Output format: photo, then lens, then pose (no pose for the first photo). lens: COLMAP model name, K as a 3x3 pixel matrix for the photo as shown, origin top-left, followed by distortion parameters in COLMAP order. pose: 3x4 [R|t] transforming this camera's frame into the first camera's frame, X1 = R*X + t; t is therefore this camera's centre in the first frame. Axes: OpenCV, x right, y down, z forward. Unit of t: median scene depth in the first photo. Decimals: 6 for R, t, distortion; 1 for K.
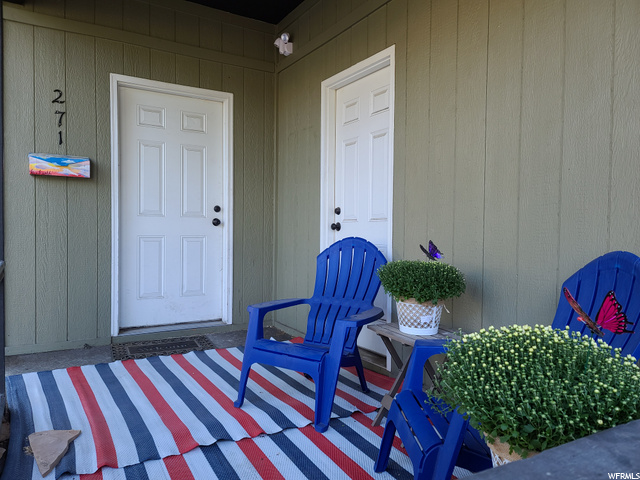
lens RADIAL K [[463.0, 0, 317.6], [0, 463.0, 242.1], [0, 0, 1]] dist [0.014556, 0.001641]
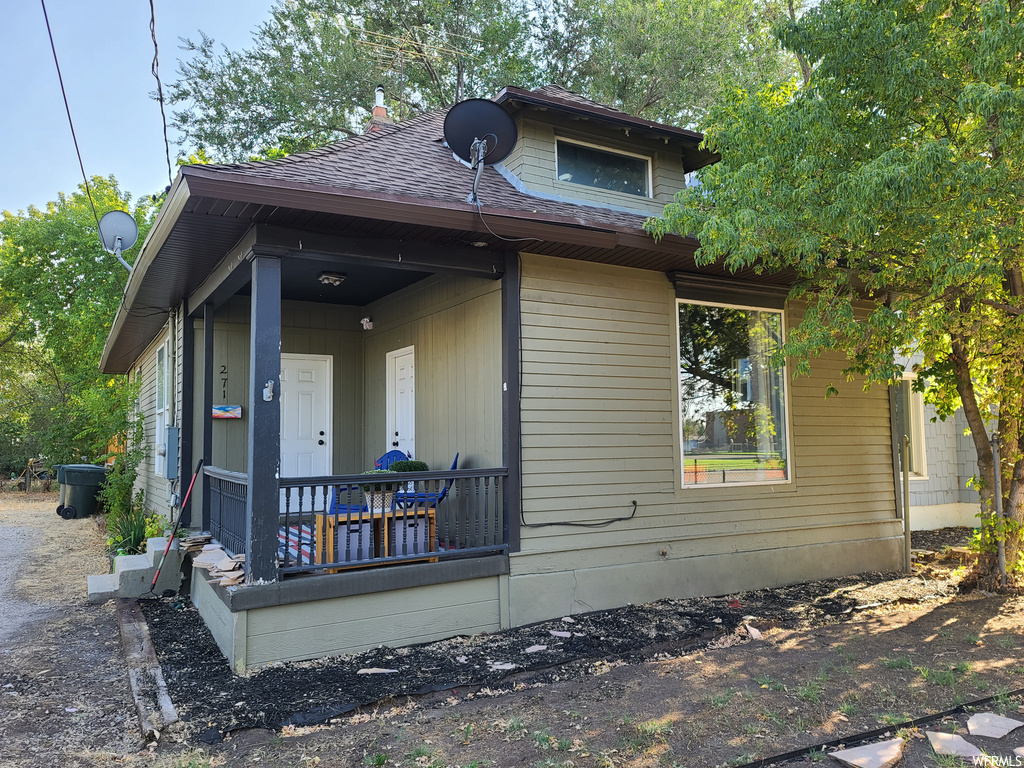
lens RADIAL K [[740.9, 0, 517.1], [0, 740.9, 382.7], [0, 0, 1]] dist [0.014556, 0.001641]
pose [[0.999710, -0.024074, -0.000287, 0.456409], [0.023904, 0.993950, -0.107198, 0.039547], [0.002865, 0.107160, 0.994238, -1.515331]]
